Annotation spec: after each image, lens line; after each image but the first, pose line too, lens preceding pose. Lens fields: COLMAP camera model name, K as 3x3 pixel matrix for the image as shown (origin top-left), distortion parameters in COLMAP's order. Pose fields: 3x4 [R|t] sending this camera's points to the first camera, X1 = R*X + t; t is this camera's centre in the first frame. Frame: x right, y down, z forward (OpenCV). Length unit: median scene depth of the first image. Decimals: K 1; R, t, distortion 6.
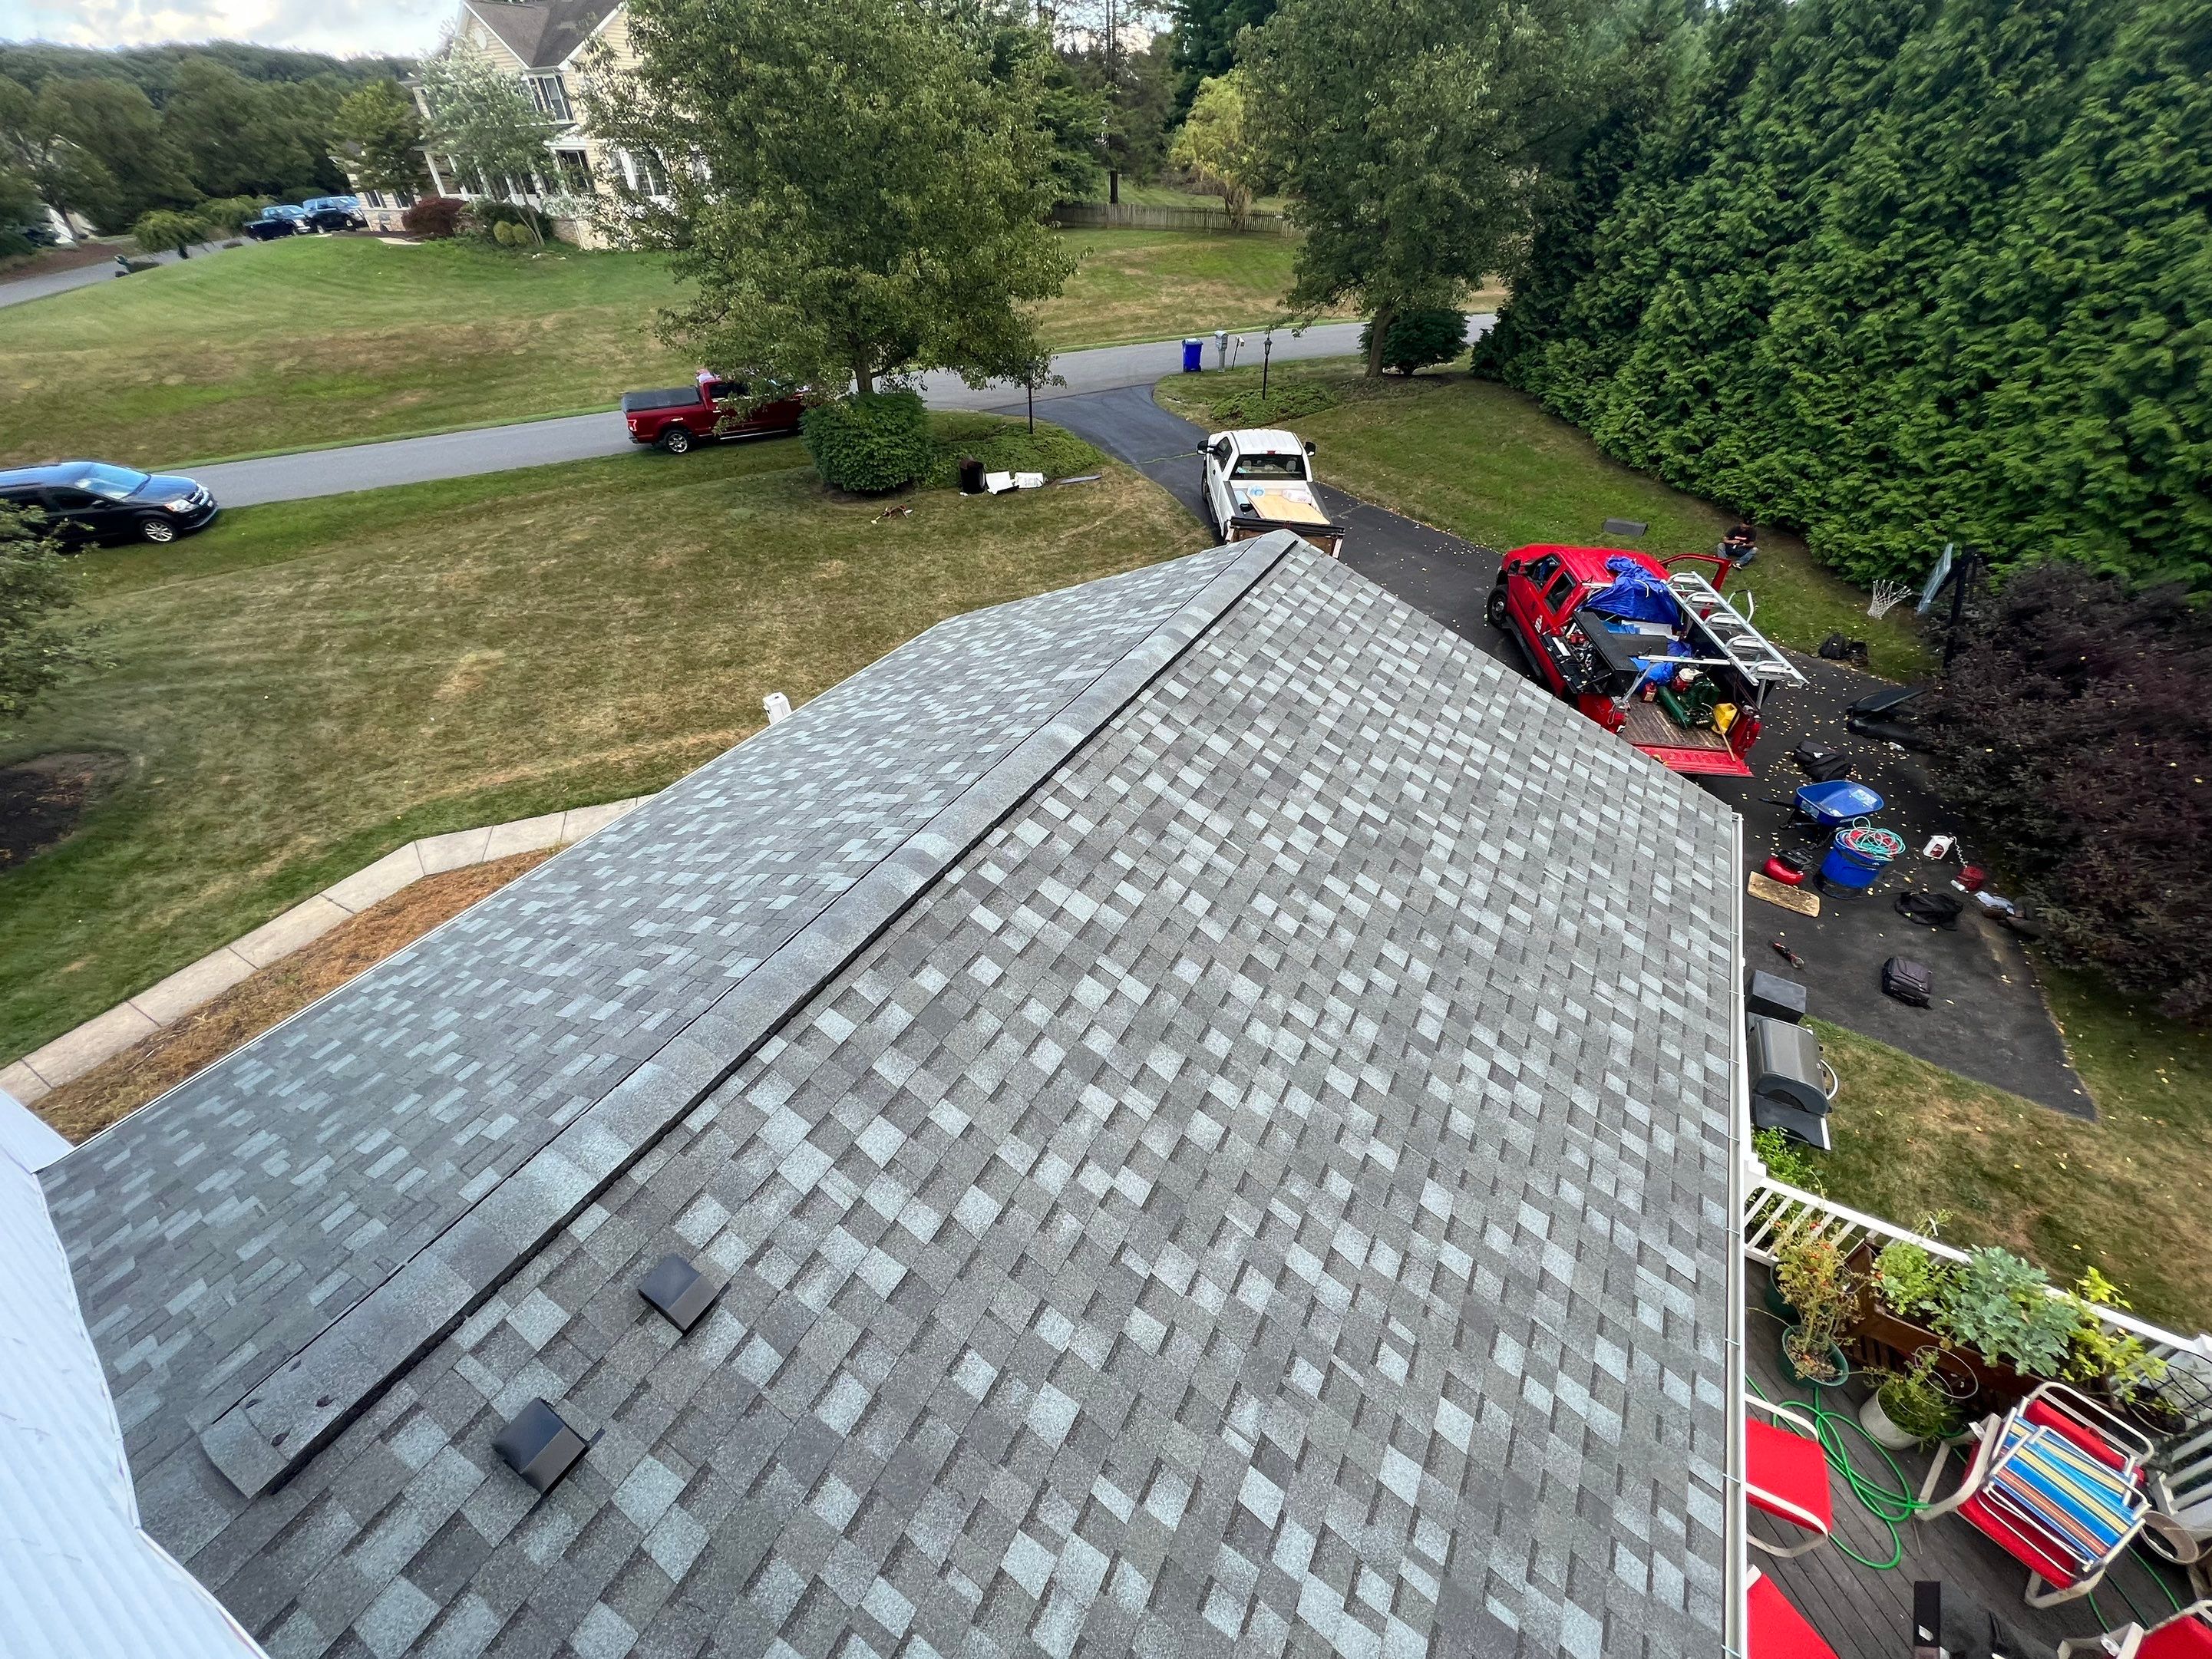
lens RADIAL K [[881.9, 0, 1097.1], [0, 881.9, 829.8], [0, 0, 1]] dist [-0.000228, -0.000163]
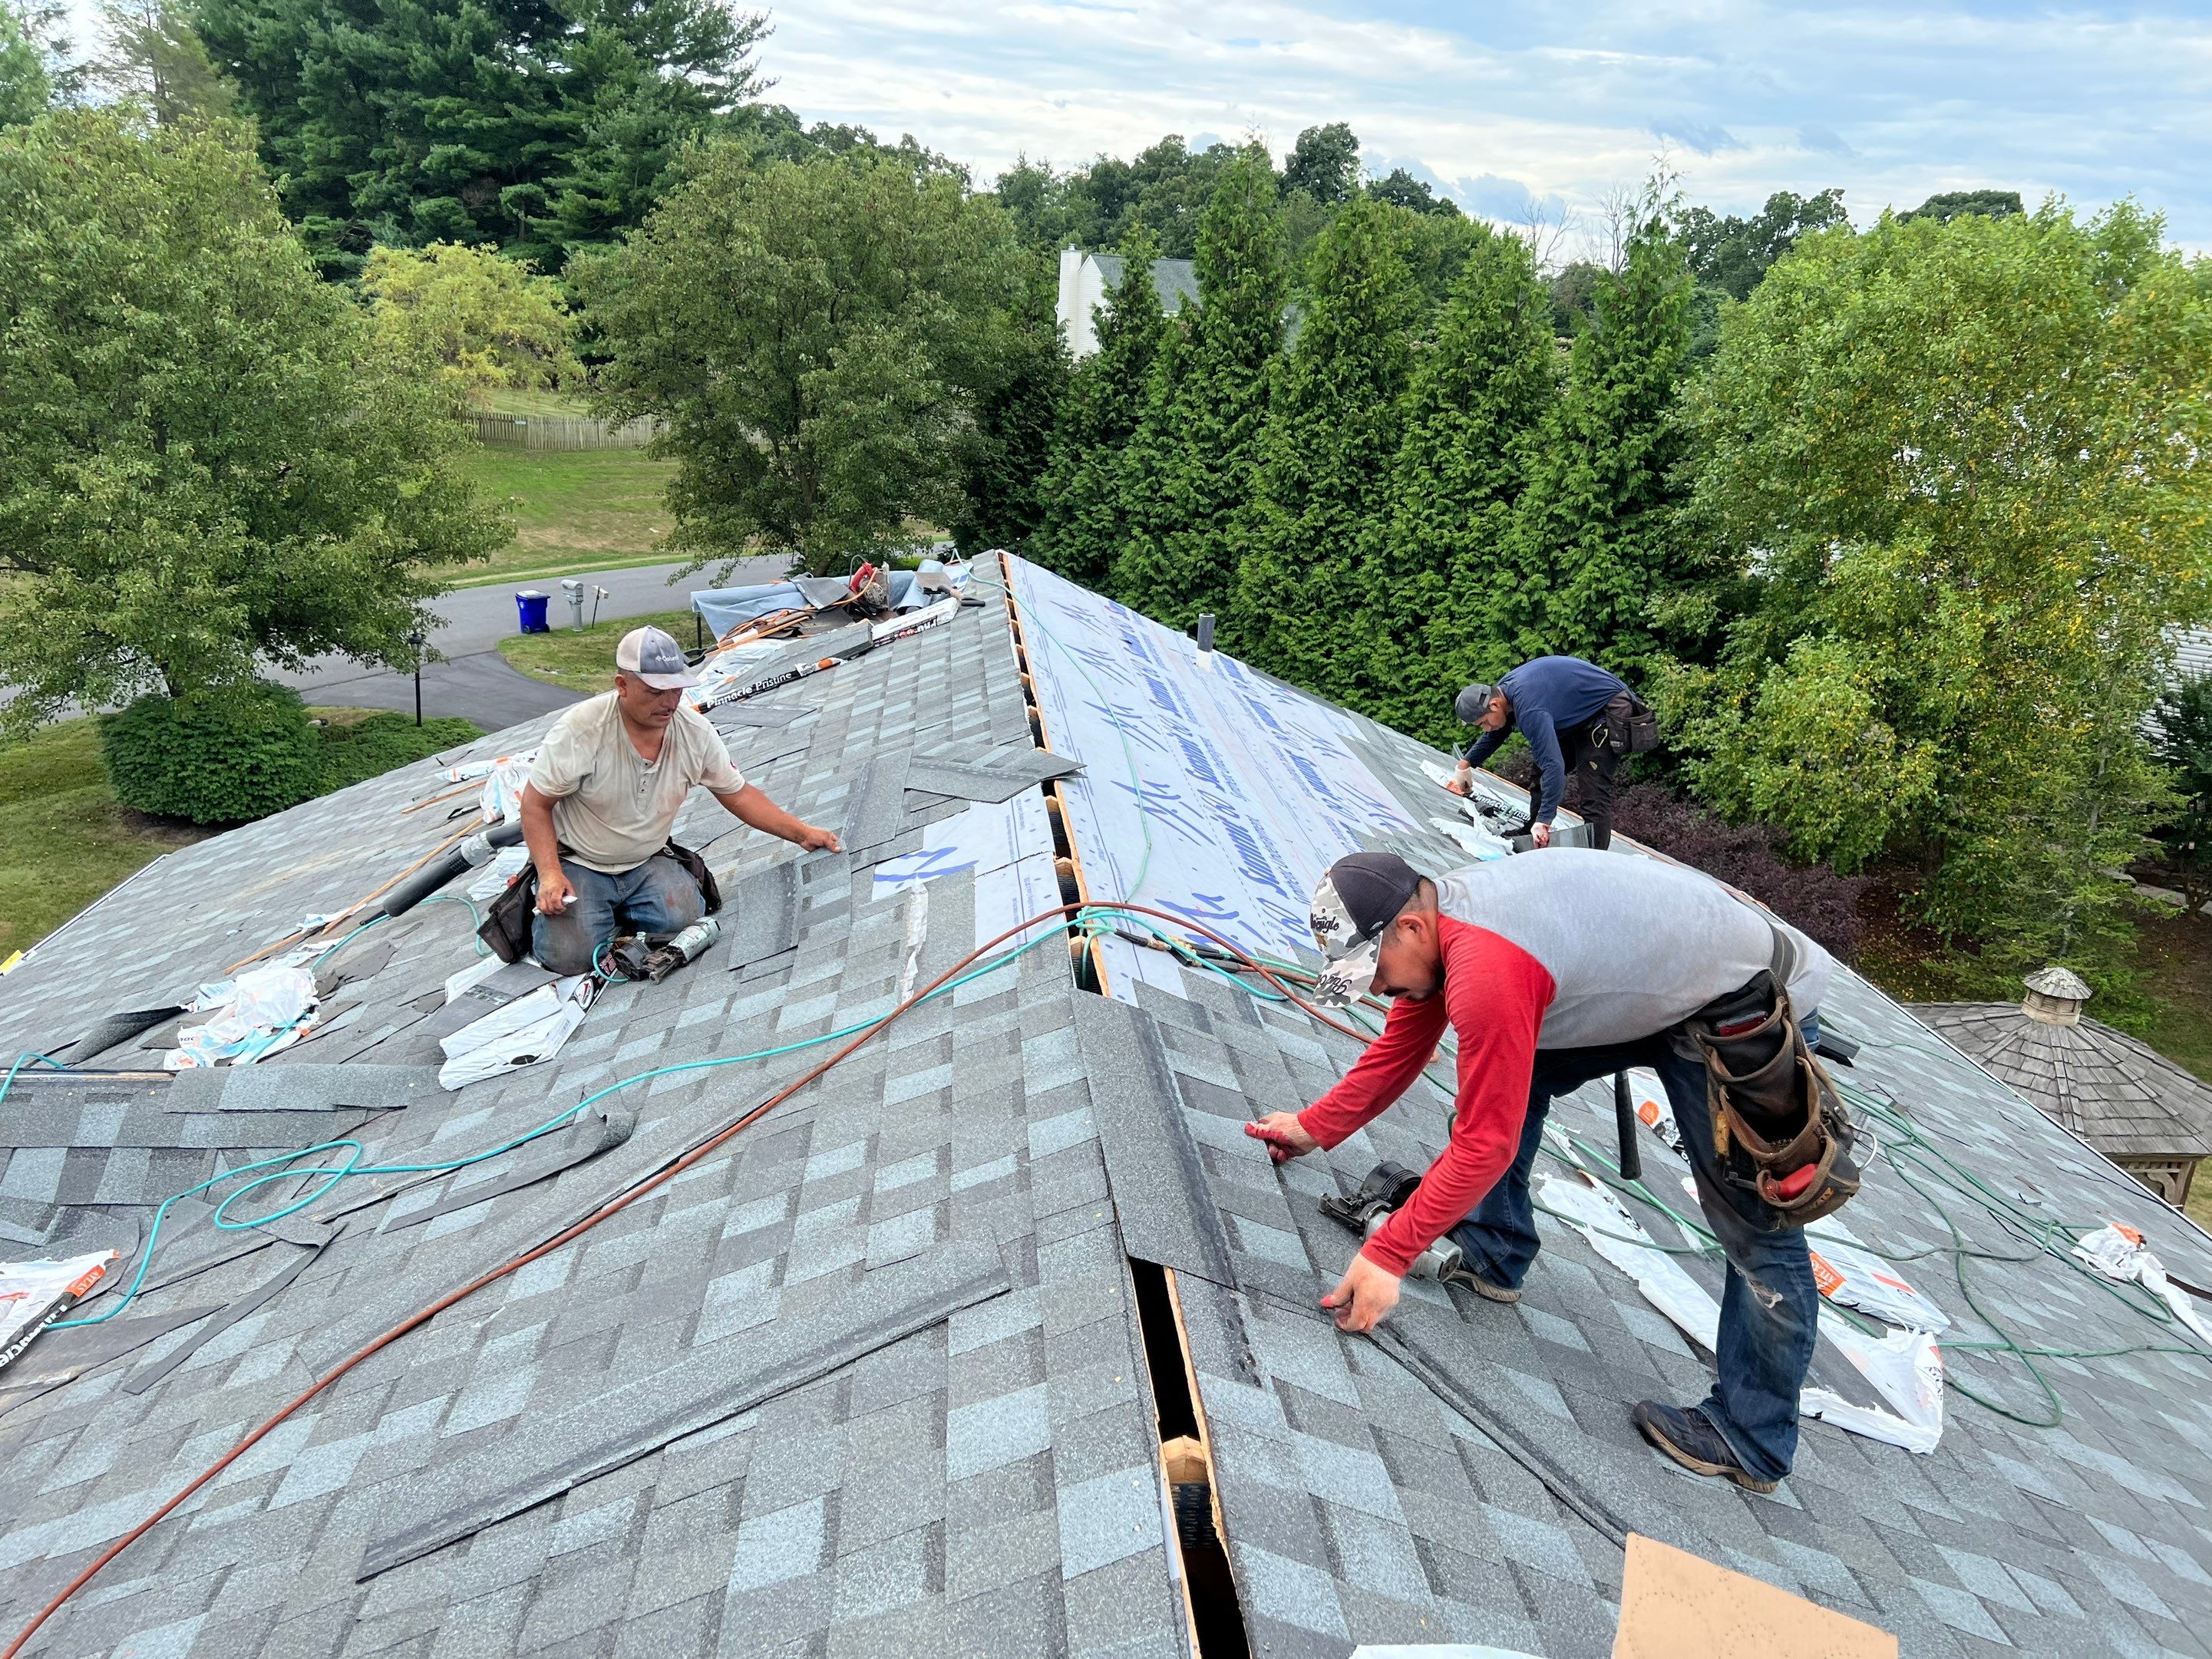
lens RADIAL K [[1657.2, 0, 1083.5], [0, 1657.2, 838.7], [0, 0, 1]] dist [0.049108, -0.049597]
pose [[0.823119, -0.114027, 0.556303, -0.707299], [0.292807, 0.924587, -0.243728, 0.195005], [-0.486559, 0.363506, 0.794433, -0.493558]]
